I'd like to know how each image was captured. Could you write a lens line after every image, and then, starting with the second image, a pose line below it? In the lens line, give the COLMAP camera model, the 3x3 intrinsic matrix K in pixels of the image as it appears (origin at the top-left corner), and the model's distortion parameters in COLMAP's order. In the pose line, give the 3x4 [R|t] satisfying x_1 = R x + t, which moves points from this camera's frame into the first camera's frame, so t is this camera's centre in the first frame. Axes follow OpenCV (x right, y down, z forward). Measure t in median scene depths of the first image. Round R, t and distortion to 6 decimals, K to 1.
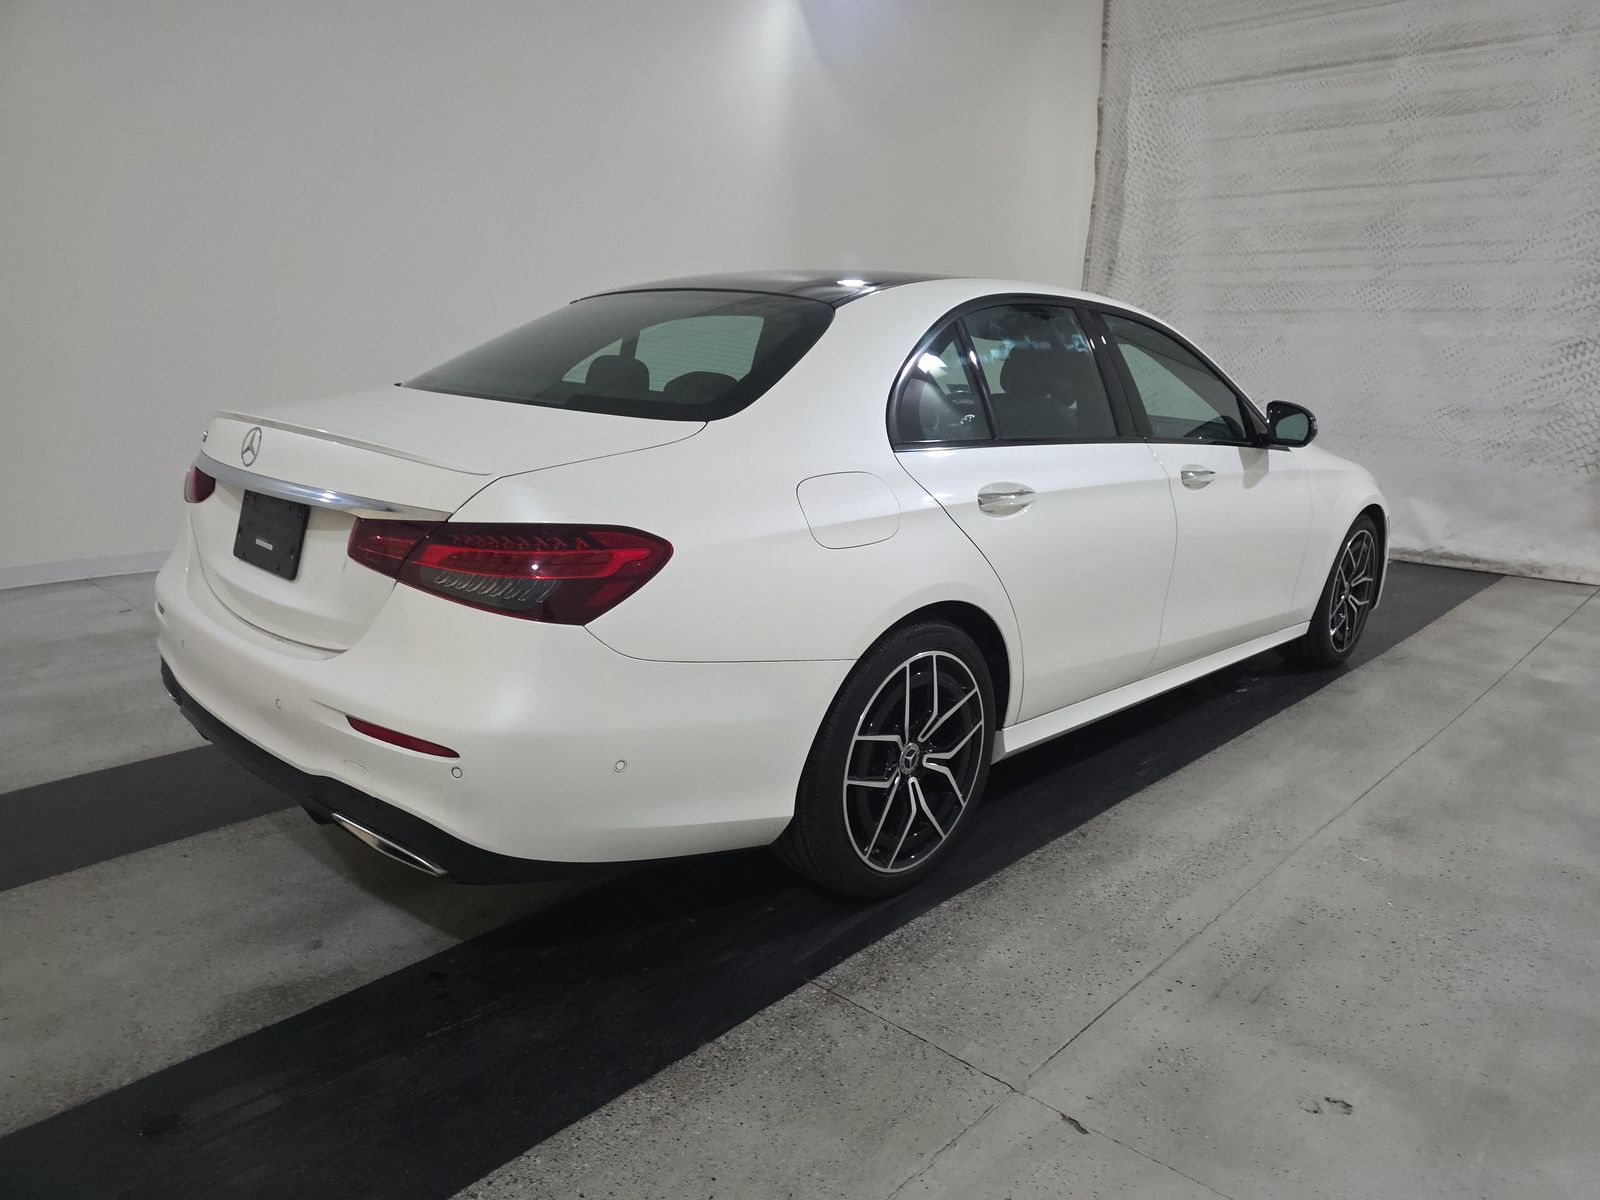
lens RADIAL K [[1080.8, 0, 803.8], [0, 1080.8, 622.9], [0, 0, 1]] dist [0.045756, -0.036618]
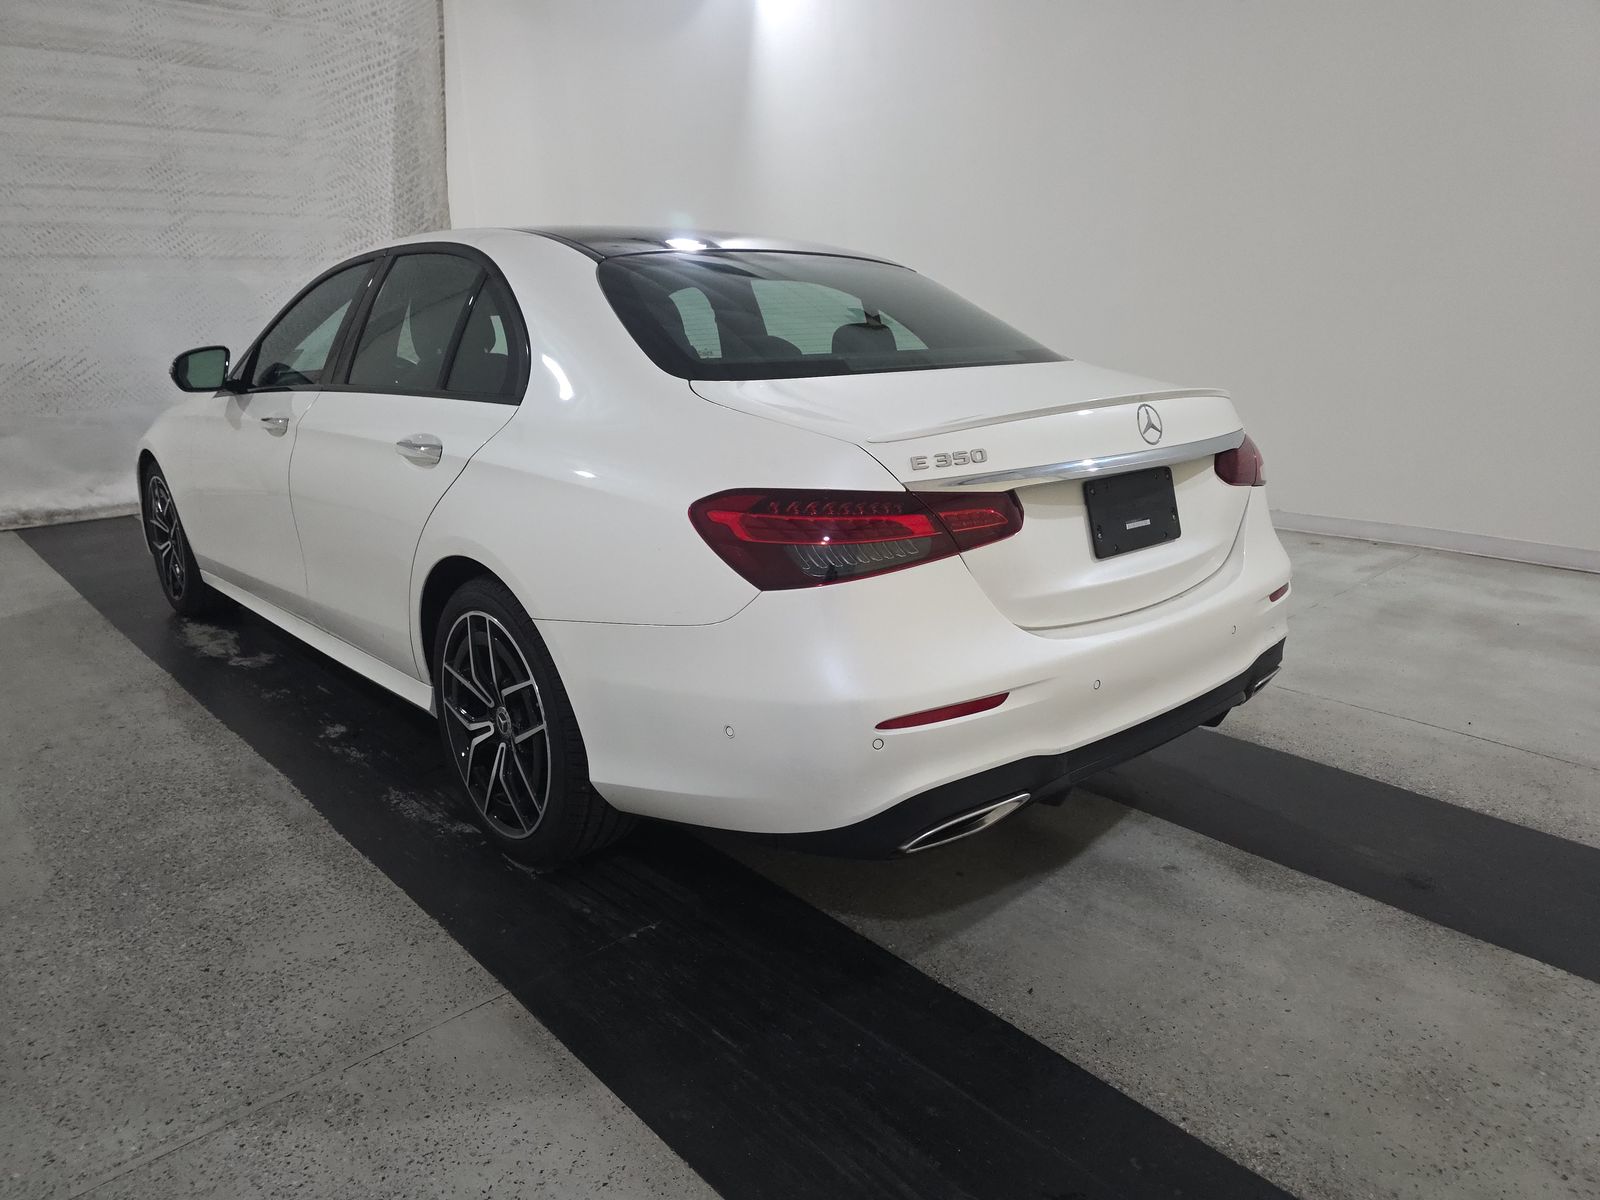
lens RADIAL K [[1074.7, 0, 834.1], [0, 1074.7, 604.0], [0, 0, 1]] dist [0.050750, -0.032863]
pose [[0.058954, -0.301982, 0.951489, -0.493433], [0.264751, 0.923745, 0.276772, -0.117554], [-0.962513, 0.235591, 0.134409, 0.389134]]
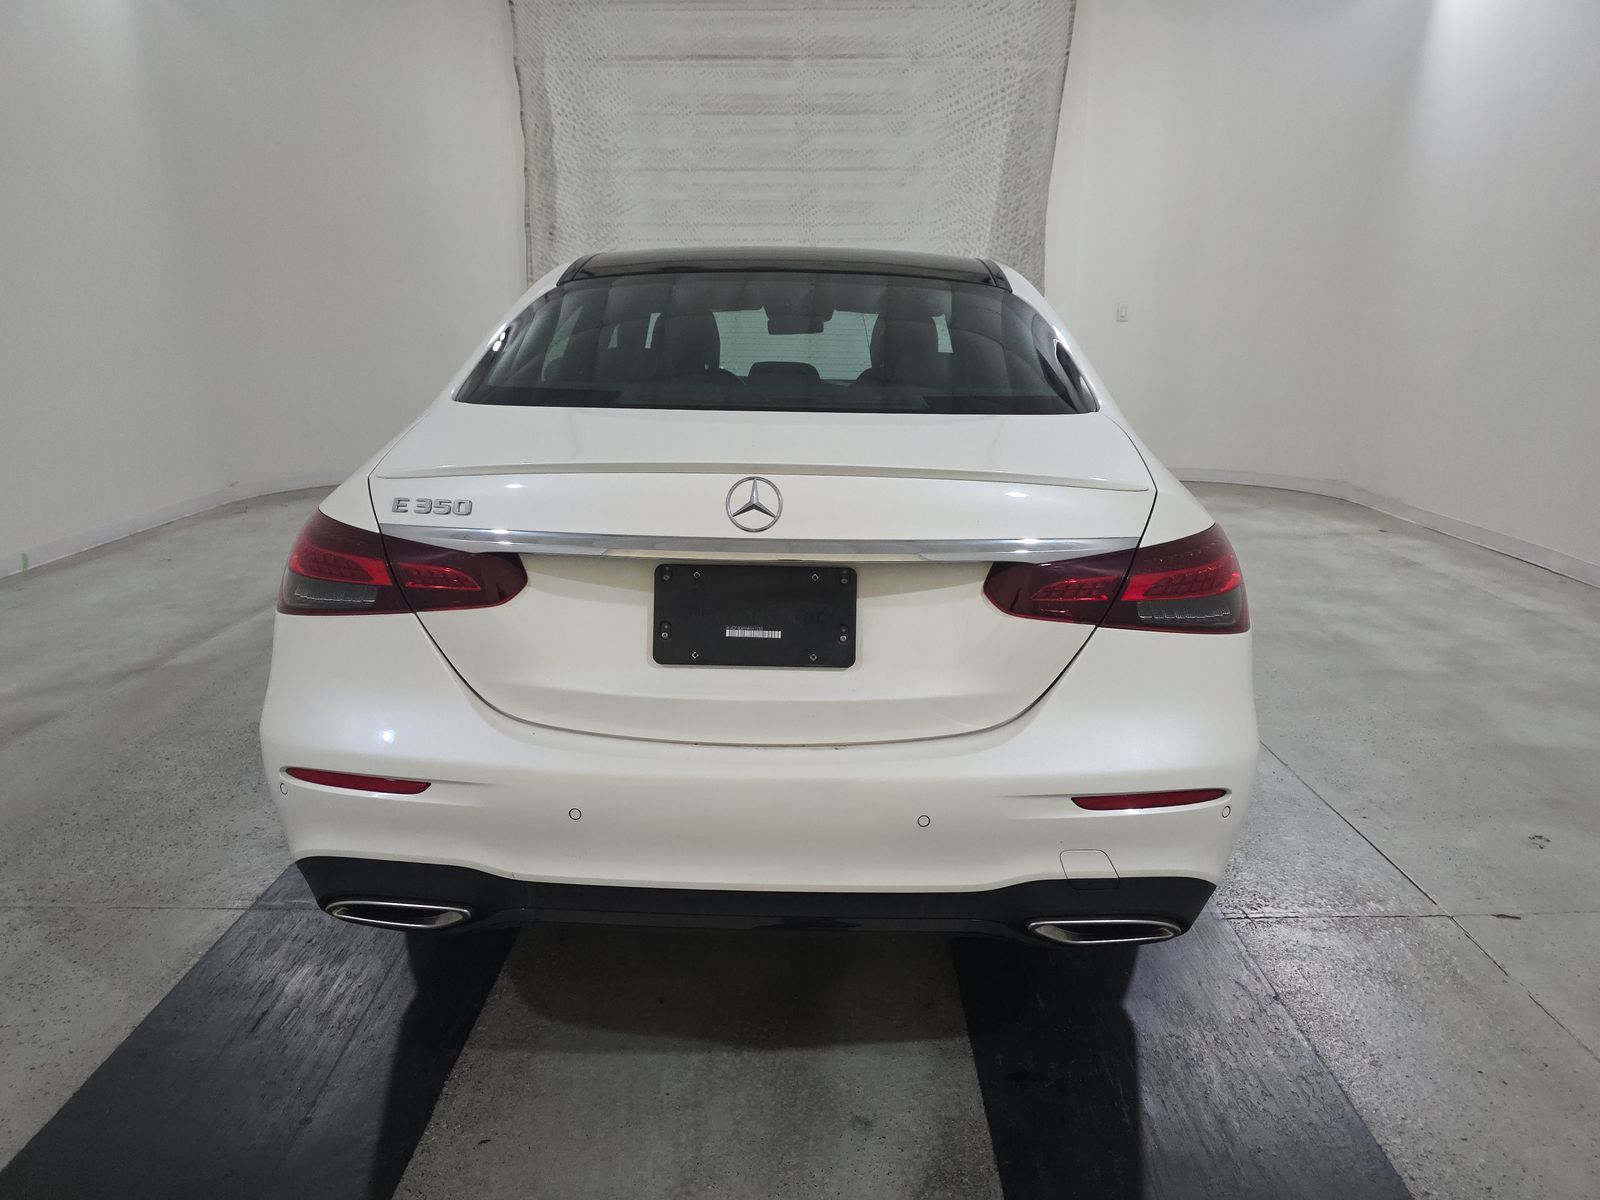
lens RADIAL K [[1091.3, 0, 795.4], [0, 1091.3, 600.8], [0, 0, 1]] dist [0.051205, -0.033759]
pose [[0.737498, -0.197351, 0.645872, -0.320188], [0.187891, 0.978552, 0.084457, -0.051107], [-0.648687, 0.059067, 0.758760, 0.142890]]
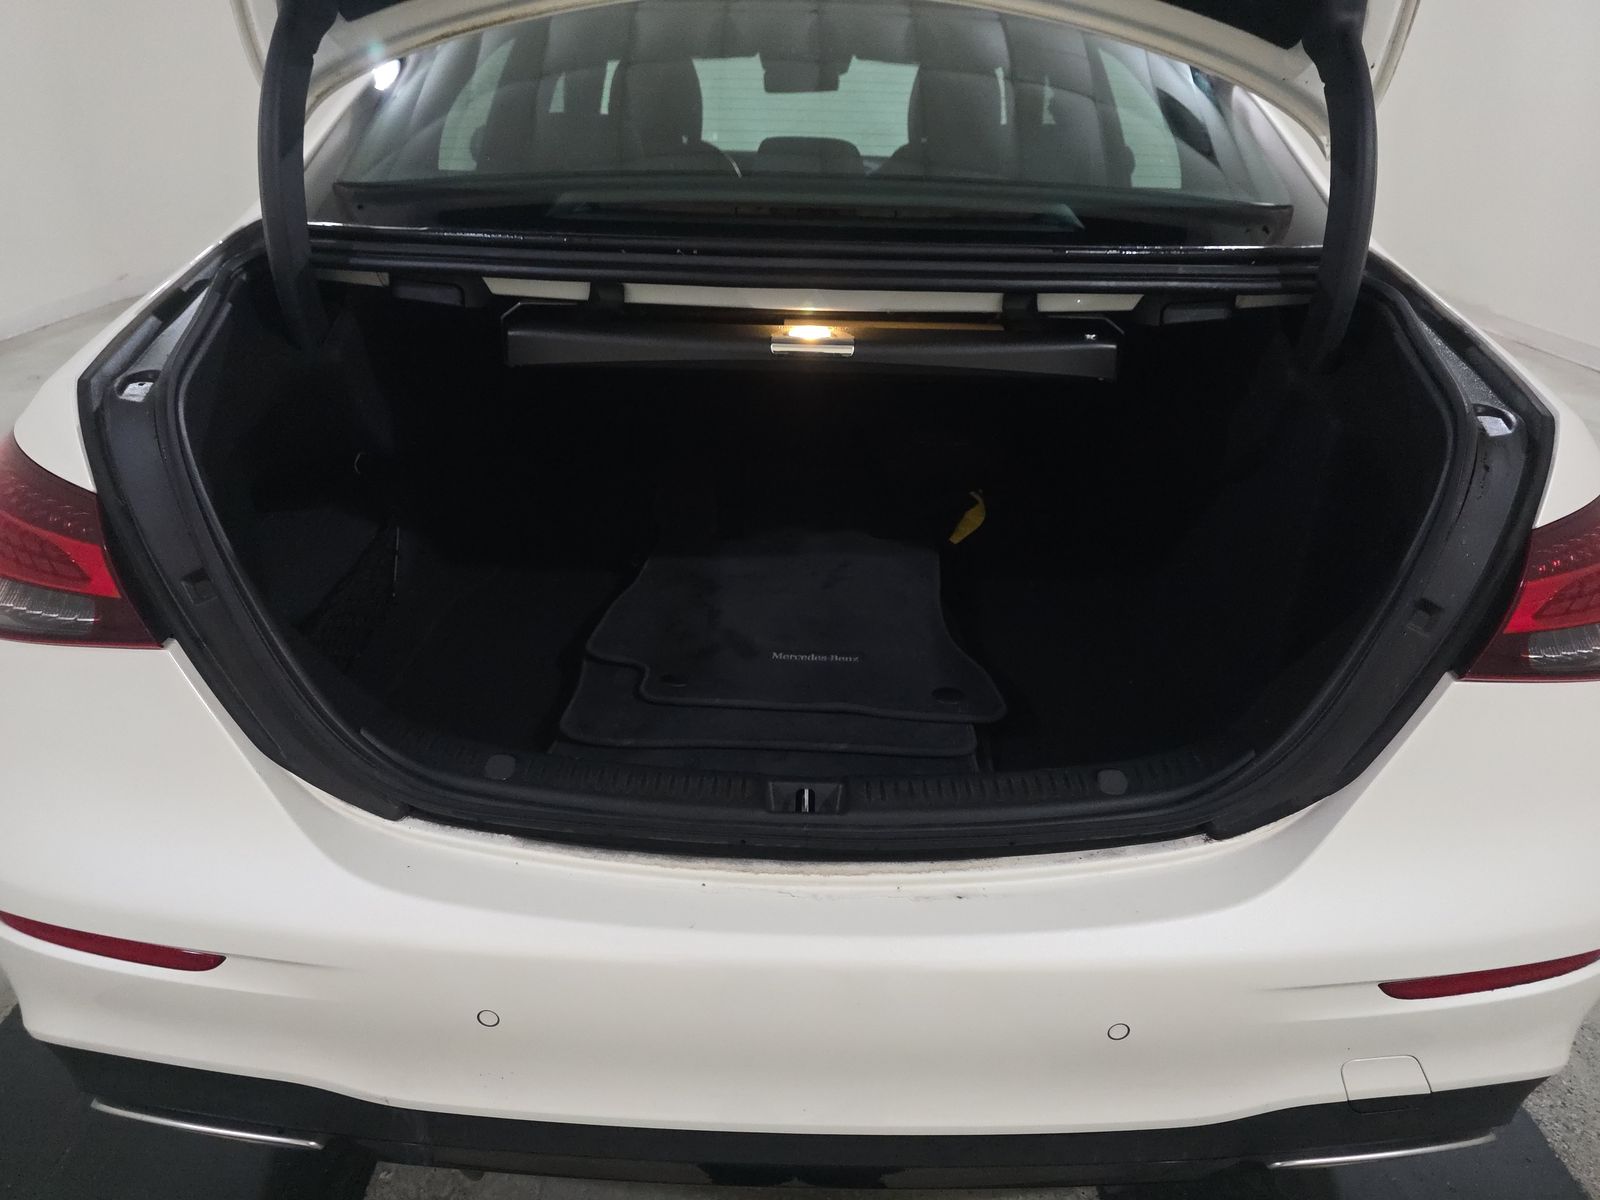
lens RADIAL K [[1091.3, 0, 795.4], [0, 1091.3, 600.8], [0, 0, 1]] dist [0.051205, -0.033759]
pose [[0.721567, -0.321601, 0.613118, -0.246162], [0.186281, 0.943093, 0.275454, -0.072697], [-0.666814, -0.084546, 0.740413, 0.243085]]
